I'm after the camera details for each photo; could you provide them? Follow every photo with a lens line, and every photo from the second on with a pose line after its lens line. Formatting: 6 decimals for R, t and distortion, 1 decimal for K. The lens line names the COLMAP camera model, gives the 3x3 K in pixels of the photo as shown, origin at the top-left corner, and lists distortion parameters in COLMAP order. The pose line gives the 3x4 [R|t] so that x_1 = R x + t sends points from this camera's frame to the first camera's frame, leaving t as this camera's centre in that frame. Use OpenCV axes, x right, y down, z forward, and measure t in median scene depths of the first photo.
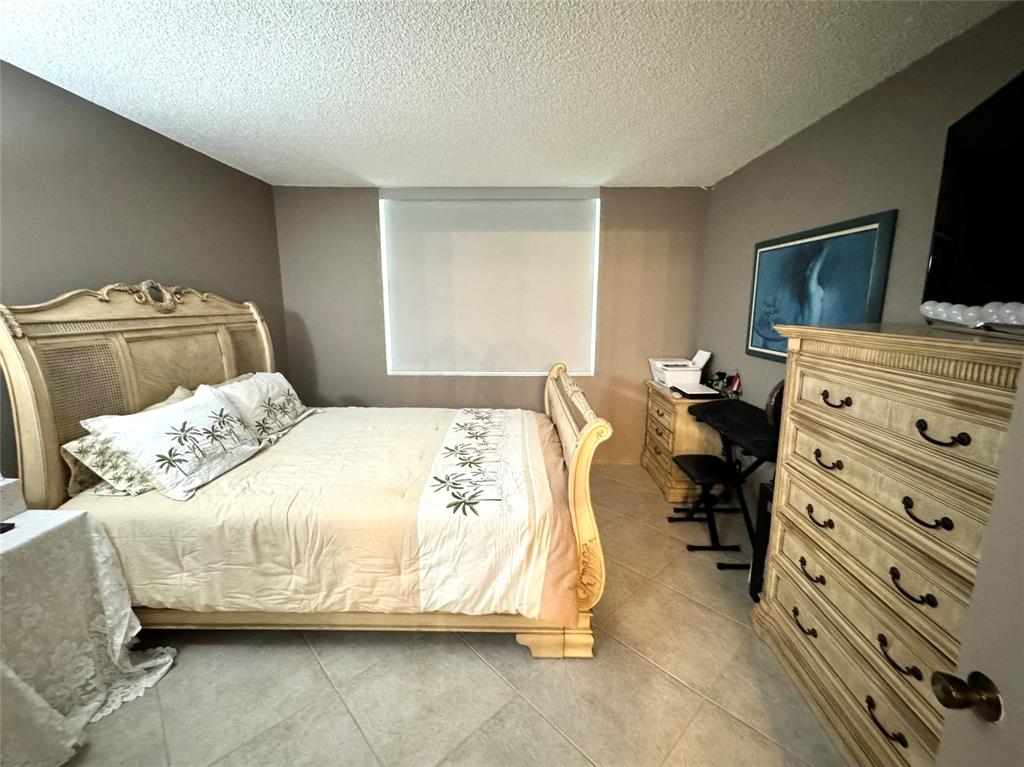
lens RADIAL K [[408.5, 0, 511.5], [0, 408.5, 379.8], [0, 0, 1]] dist [-0.003114, -0.001007]
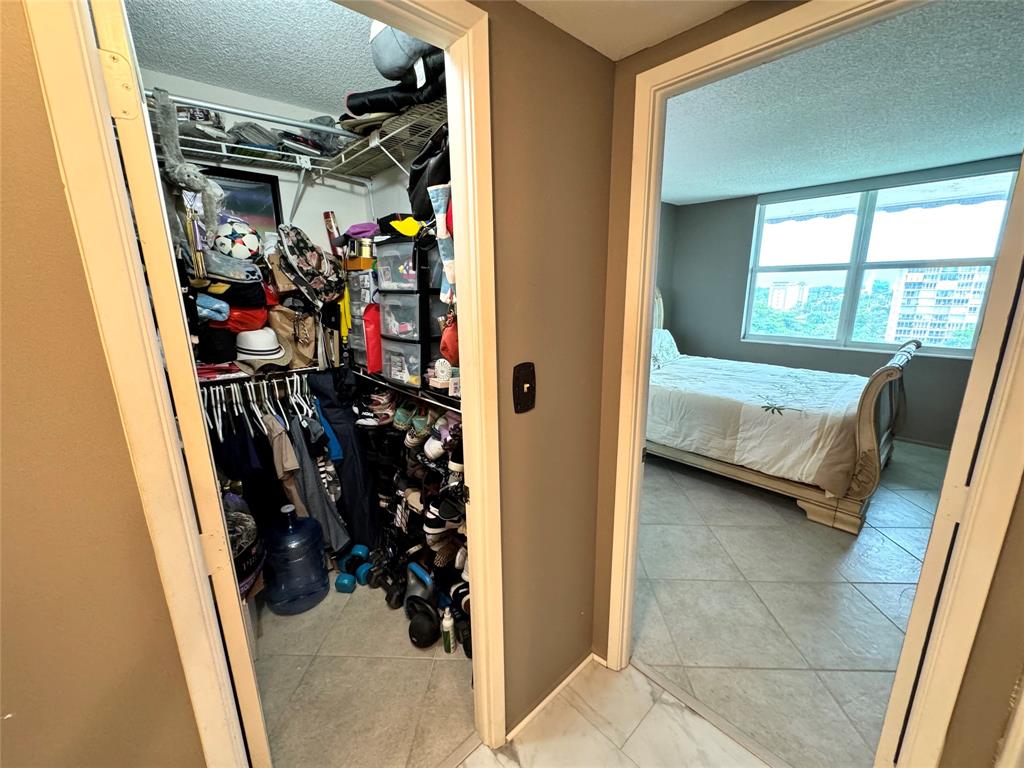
lens RADIAL K [[408.5, 0, 511.5], [0, 408.5, 381.5], [0, 0, 1]] dist [-0.003114, -0.001007]
pose [[0.677804, 0.153764, -0.718984, 0.331708], [-0.121913, 0.987855, 0.096336, 0.171255], [0.725065, 0.022357, 0.688317, -0.894298]]
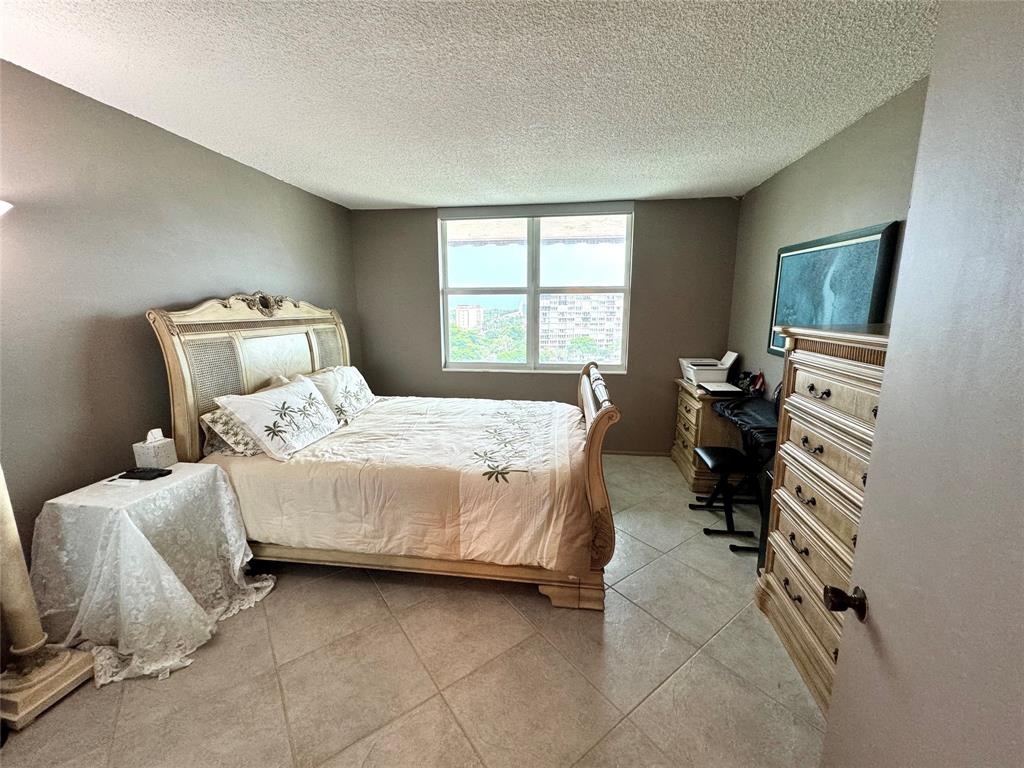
lens RADIAL K [[408.5, 0, 516.7], [0, 408.5, 384.0], [0, 0, 1]] dist [-0.003114, -0.001007]
pose [[0.991807, 0.018320, -0.126427, 0.090604], [-0.018201, 0.999832, 0.002101, 0.035086], [0.126444, 0.000217, 0.991974, -0.198636]]
